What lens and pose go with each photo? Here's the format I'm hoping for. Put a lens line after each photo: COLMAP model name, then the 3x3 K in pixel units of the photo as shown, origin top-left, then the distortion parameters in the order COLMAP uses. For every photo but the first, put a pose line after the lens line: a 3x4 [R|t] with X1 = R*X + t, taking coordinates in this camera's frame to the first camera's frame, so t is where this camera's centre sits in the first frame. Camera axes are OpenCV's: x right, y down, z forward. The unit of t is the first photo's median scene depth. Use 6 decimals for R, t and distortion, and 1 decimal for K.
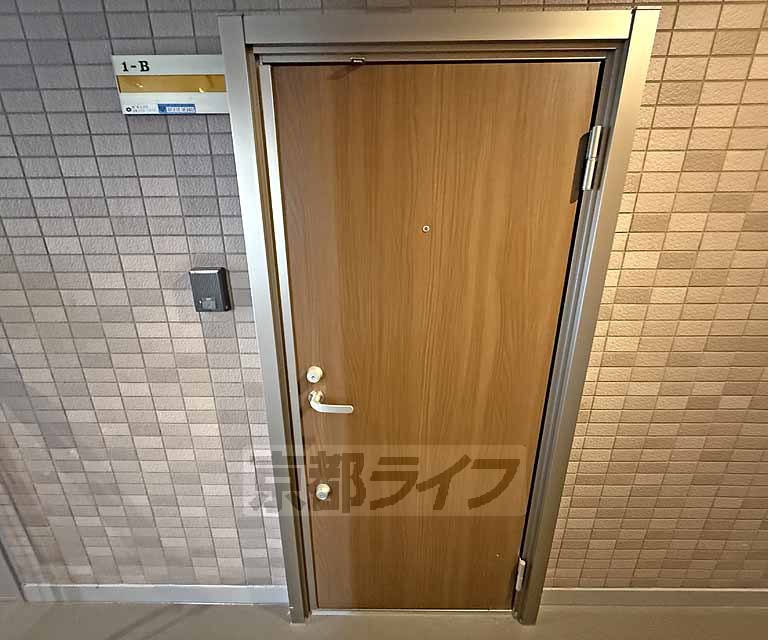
lens RADIAL K [[342.2, 0, 384.0], [0, 342.2, 320.0], [0, 0, 1]] dist [-0.002562, -0.000043]
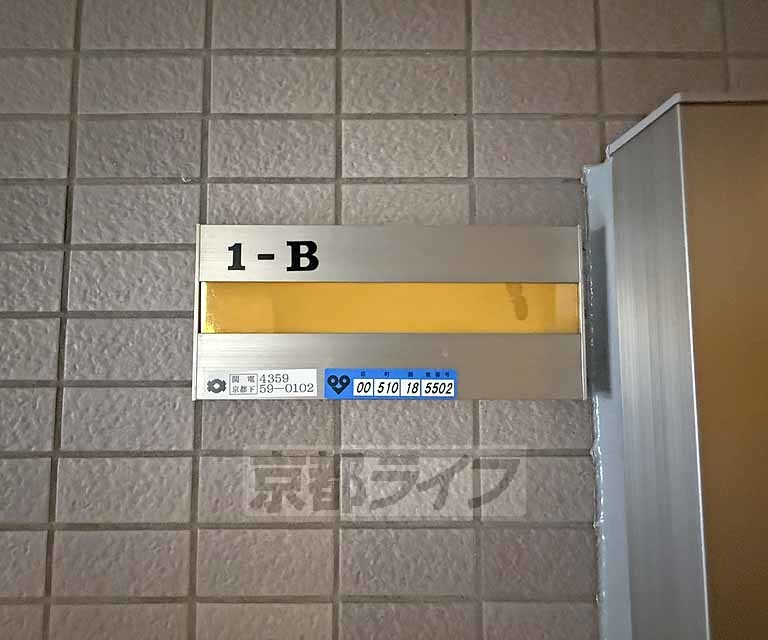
lens RADIAL K [[342.2, 0, 384.0], [0, 342.2, 320.0], [0, 0, 1]] dist [-0.002562, -0.000043]
pose [[0.999783, 0.001185, 0.020807, -0.637460], [0.006434, 0.932062, -0.362242, -0.583296], [-0.019822, 0.362297, 0.931852, 0.741231]]
